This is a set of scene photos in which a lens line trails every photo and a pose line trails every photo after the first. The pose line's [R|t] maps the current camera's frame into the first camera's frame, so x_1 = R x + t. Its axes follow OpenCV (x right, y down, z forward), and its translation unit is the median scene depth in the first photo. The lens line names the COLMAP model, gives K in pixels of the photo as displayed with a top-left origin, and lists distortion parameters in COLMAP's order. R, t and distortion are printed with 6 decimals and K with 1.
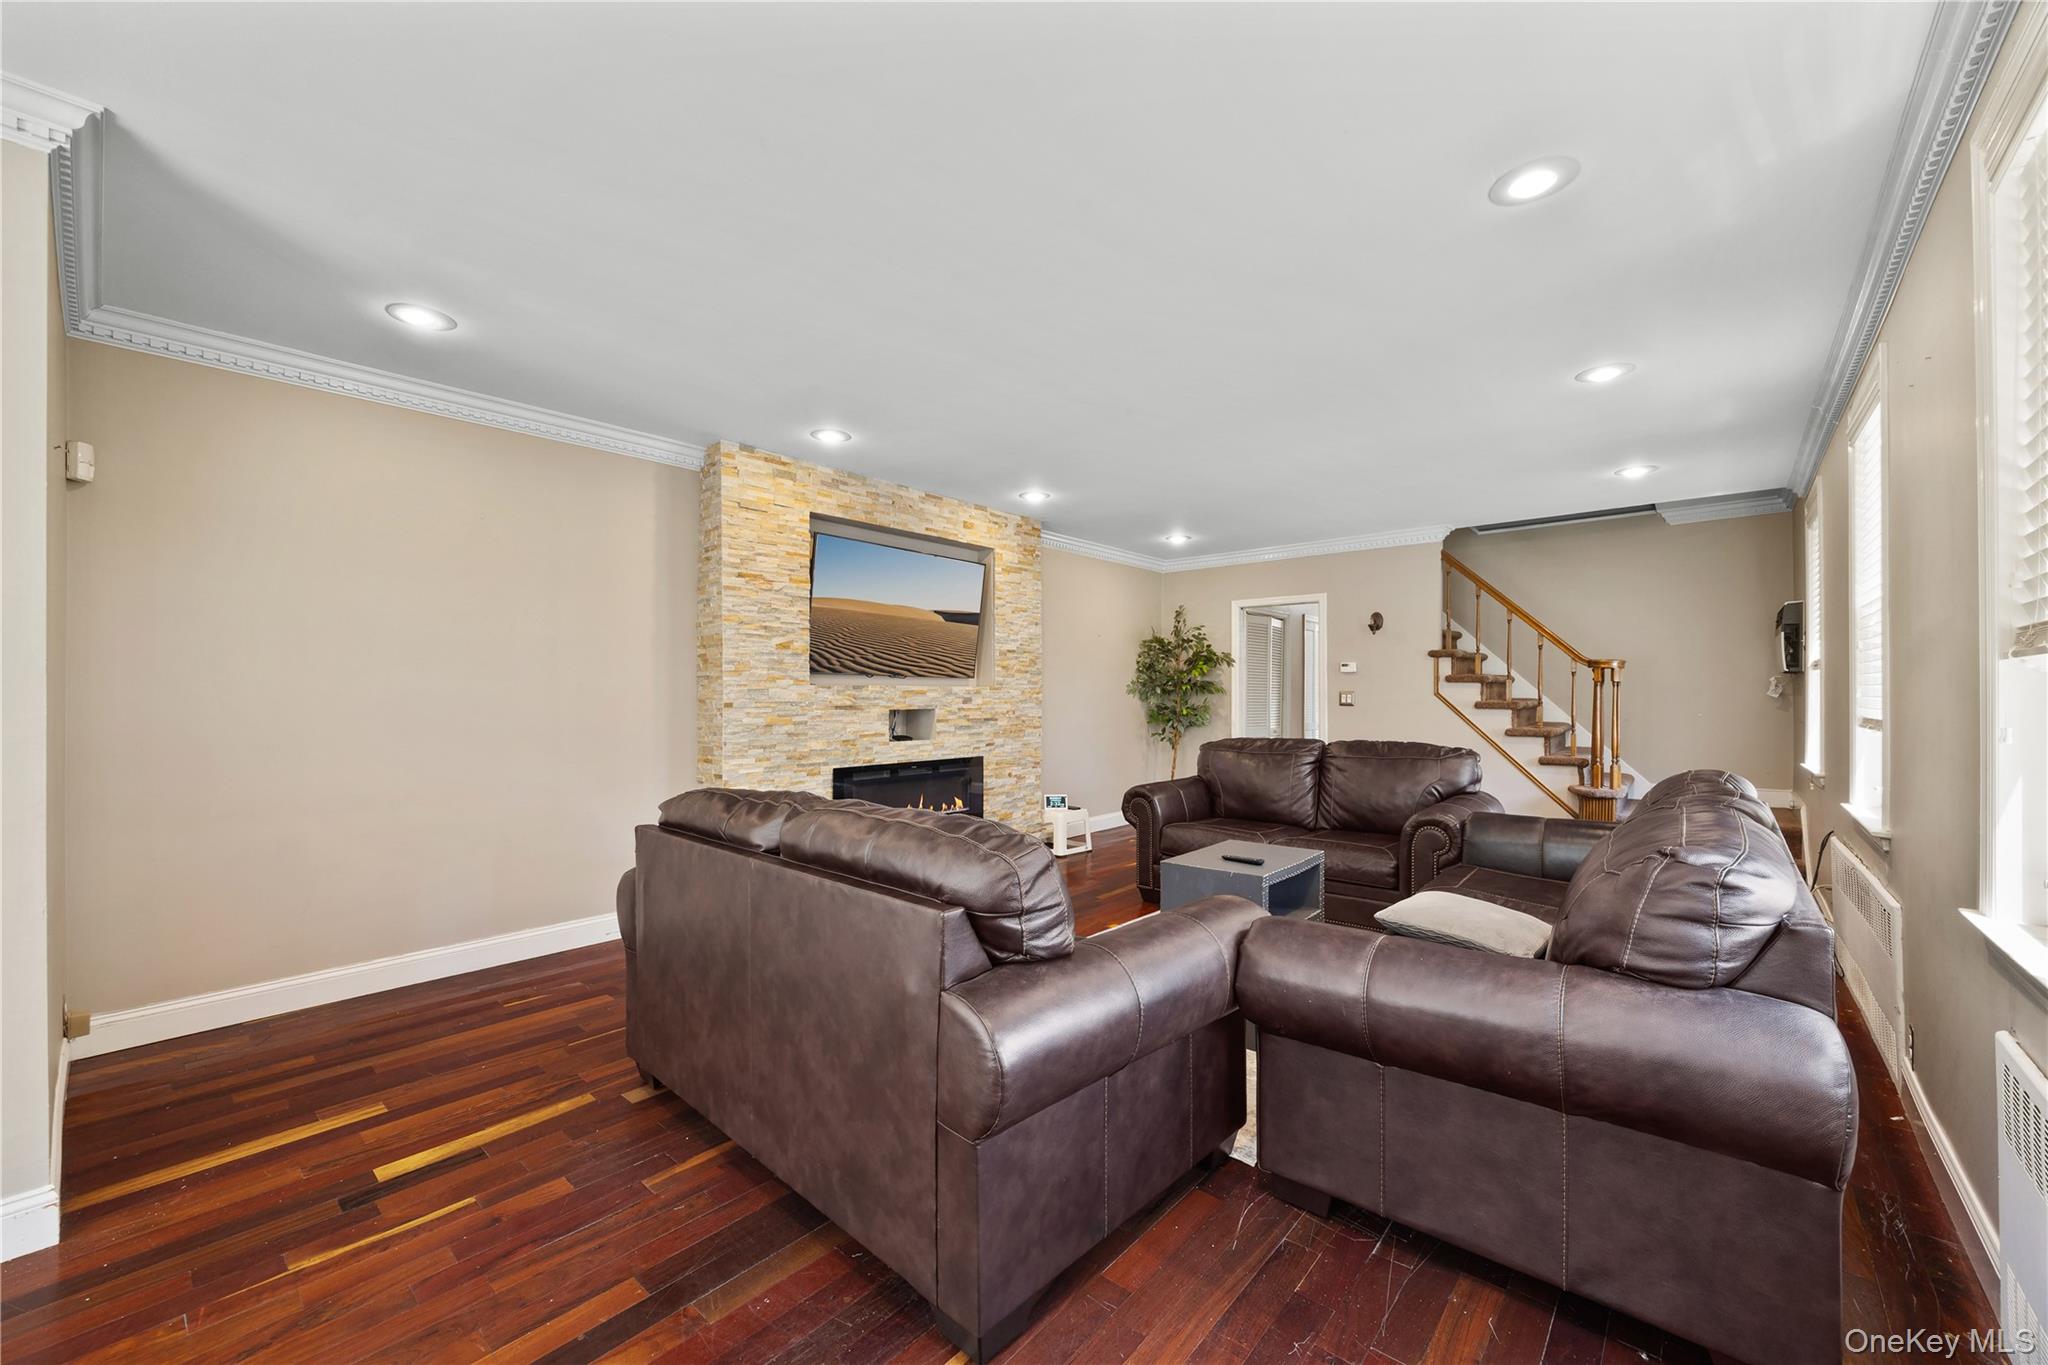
lens RADIAL K [[794.0, 0, 1028.2], [0, 794.0, 693.7], [0, 0, 1]] dist [-0.001110, -0.000775]
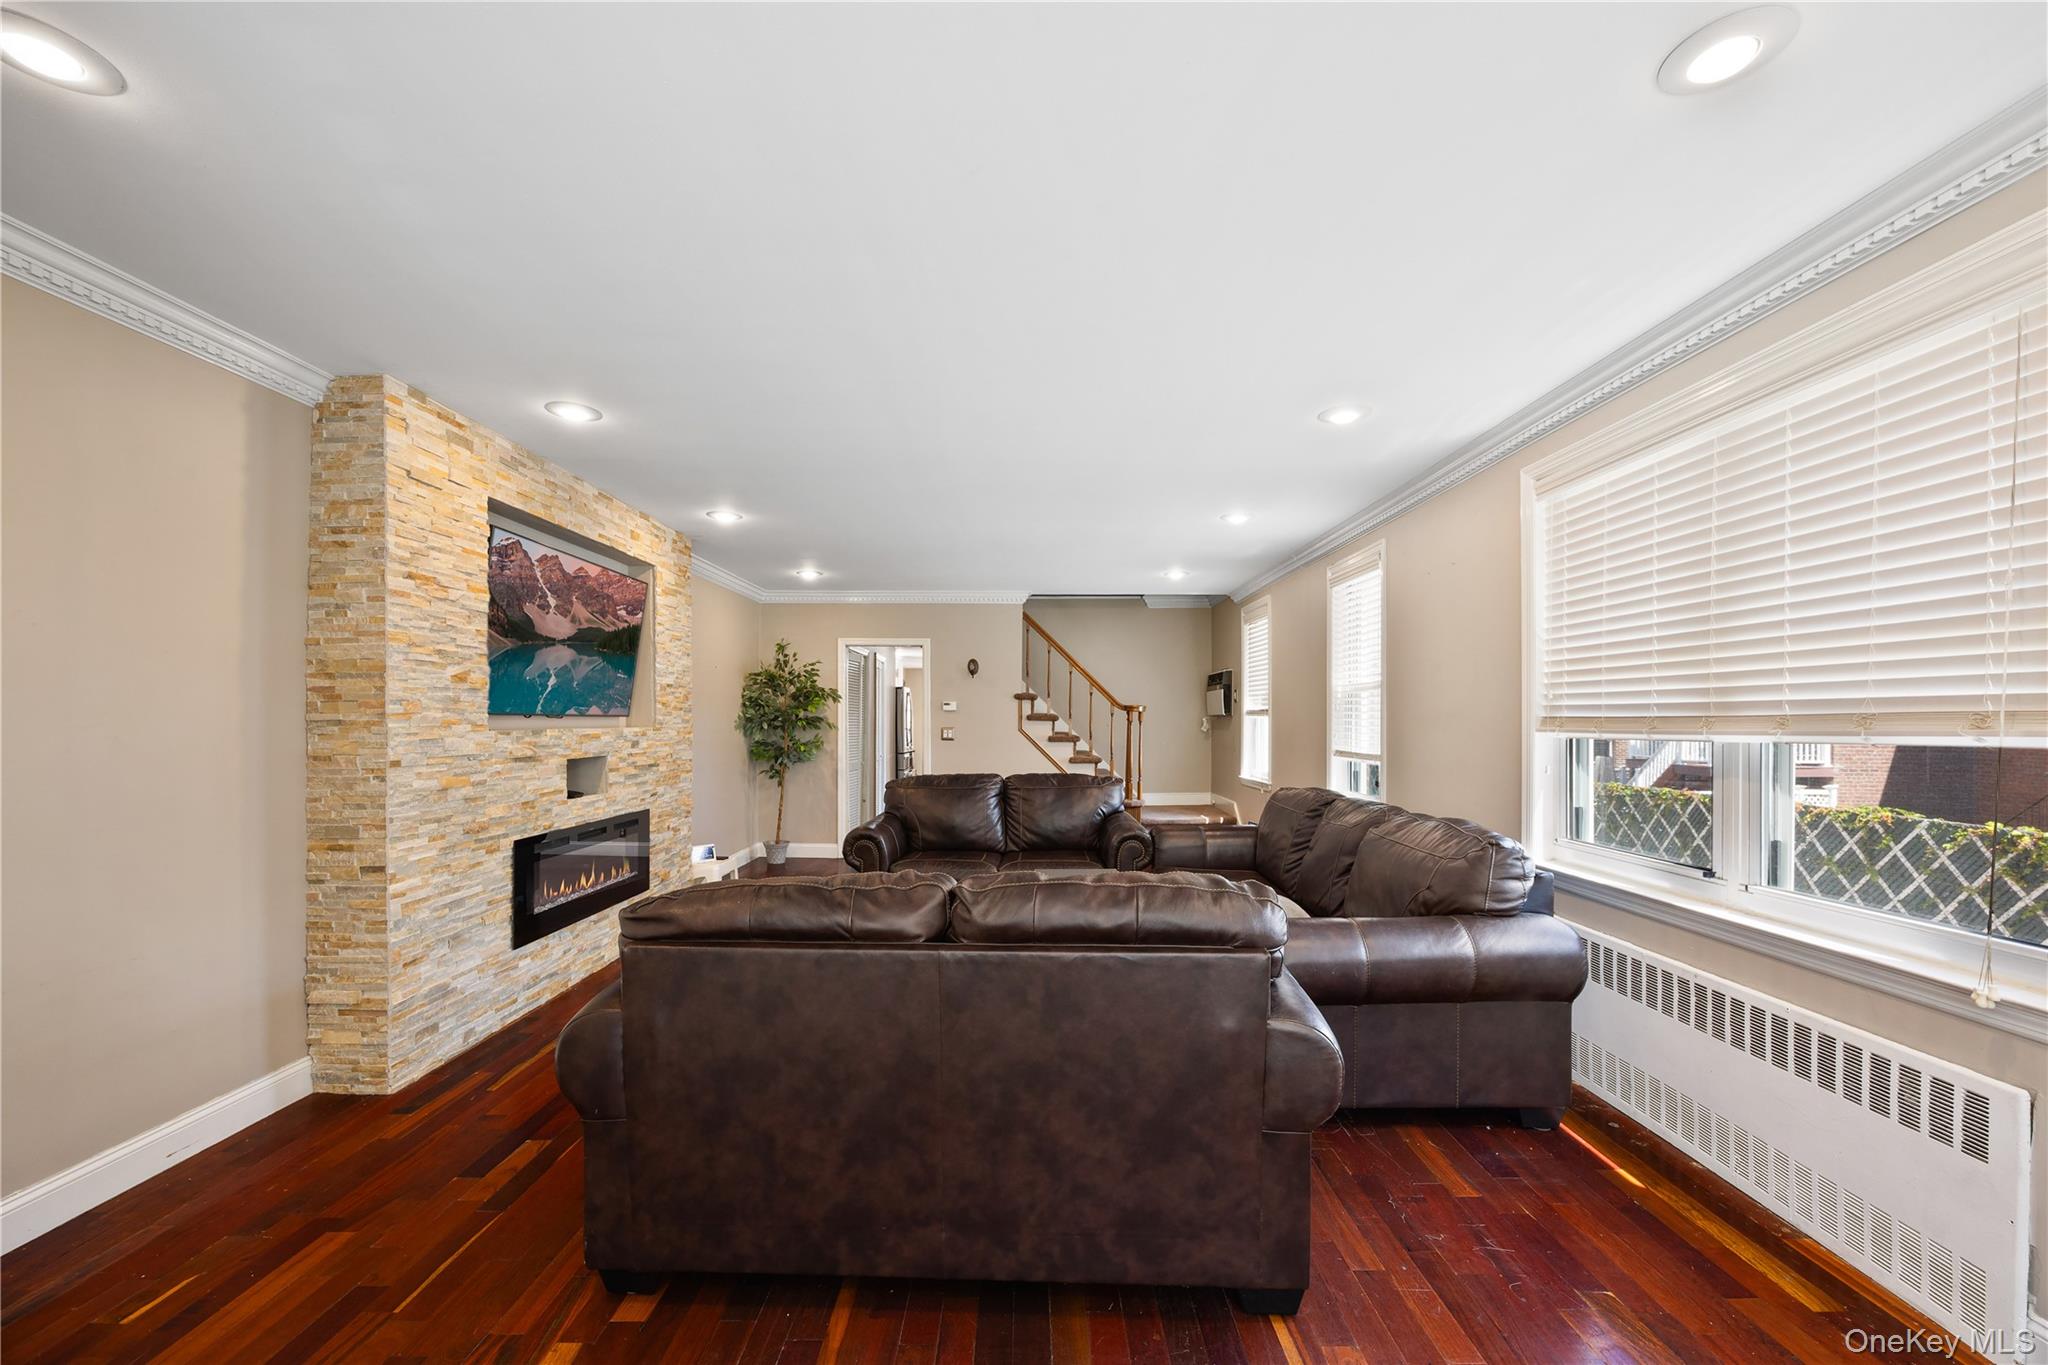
lens RADIAL K [[794.0, 0, 1029.0], [0, 794.0, 721.4], [0, 0, 1]] dist [-0.001110, -0.000775]
pose [[0.753873, 0.000354, 0.657020, -0.382464], [-0.004256, 0.999982, 0.004345, -0.025432], [-0.657007, -0.006072, 0.753860, 0.112388]]
